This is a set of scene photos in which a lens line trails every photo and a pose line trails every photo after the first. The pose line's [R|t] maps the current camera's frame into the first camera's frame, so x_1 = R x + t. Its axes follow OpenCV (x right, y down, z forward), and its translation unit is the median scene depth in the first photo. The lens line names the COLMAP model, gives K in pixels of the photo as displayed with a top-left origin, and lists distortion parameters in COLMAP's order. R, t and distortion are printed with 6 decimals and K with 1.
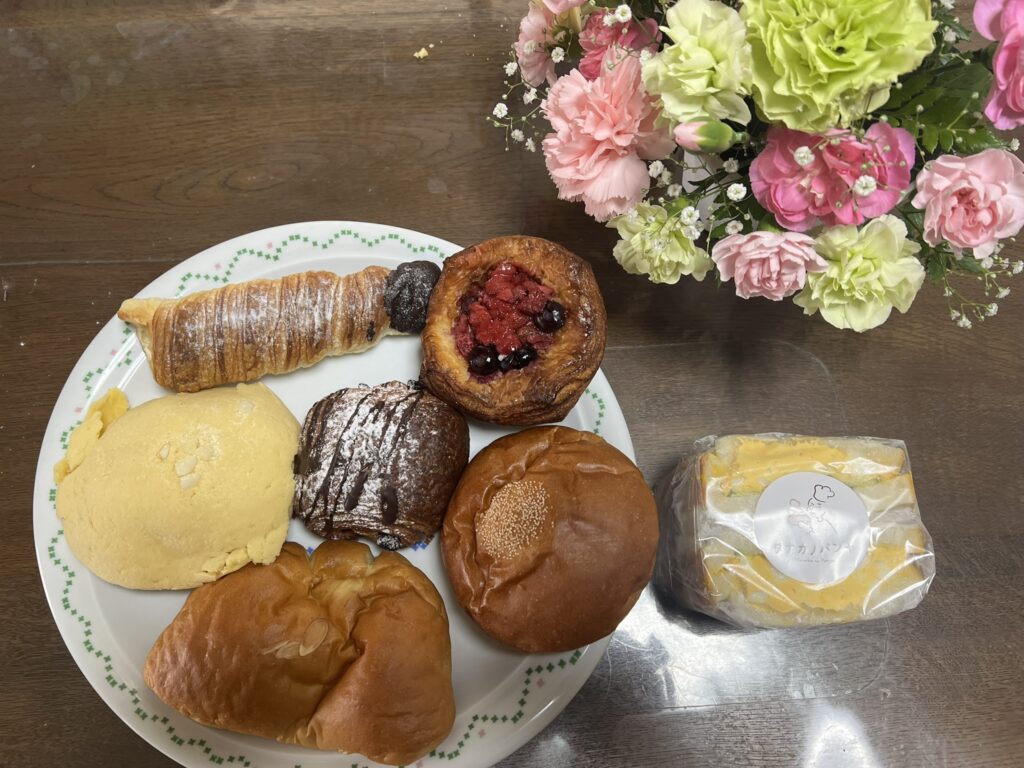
lens RADIAL K [[826.9, 0, 510.2], [0, 826.9, 381.2], [0, 0, 1]] dist [0.004310, -0.040251]
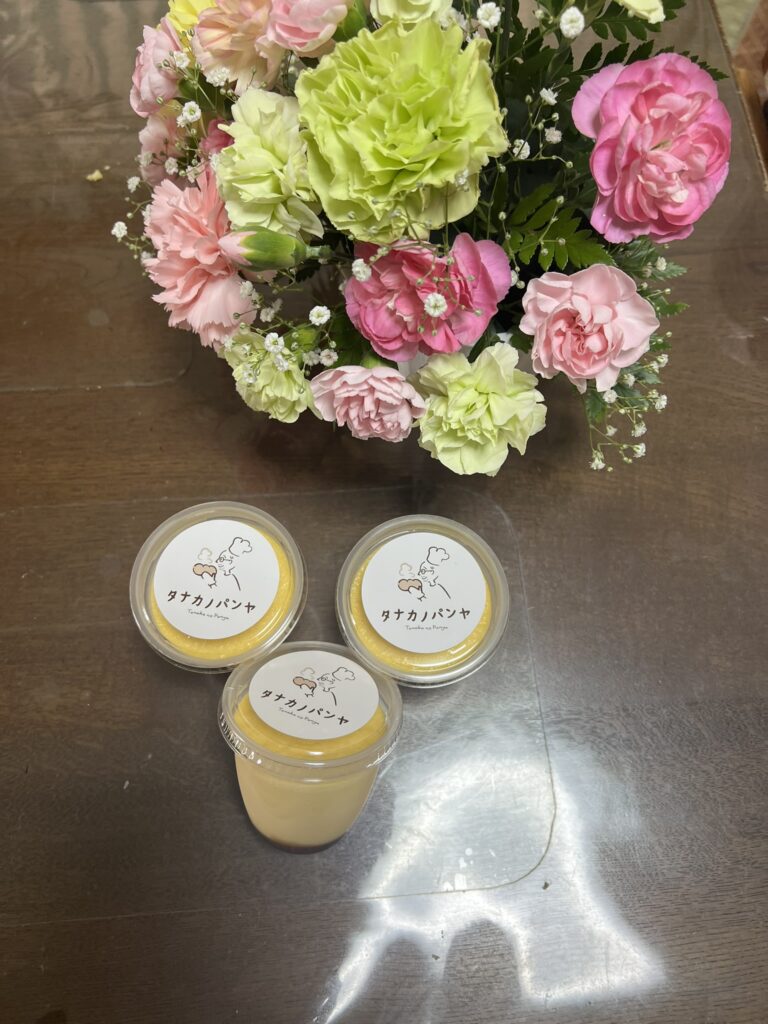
lens RADIAL K [[826.9, 0, 390.9], [0, 826.9, 508.9], [0, 0, 1]] dist [0.004310, -0.040251]
pose [[0.999582, -0.003429, 0.028714, 0.320545], [0.004085, 0.999731, -0.022817, -0.005370], [-0.028628, 0.022925, 0.999327, 0.132881]]
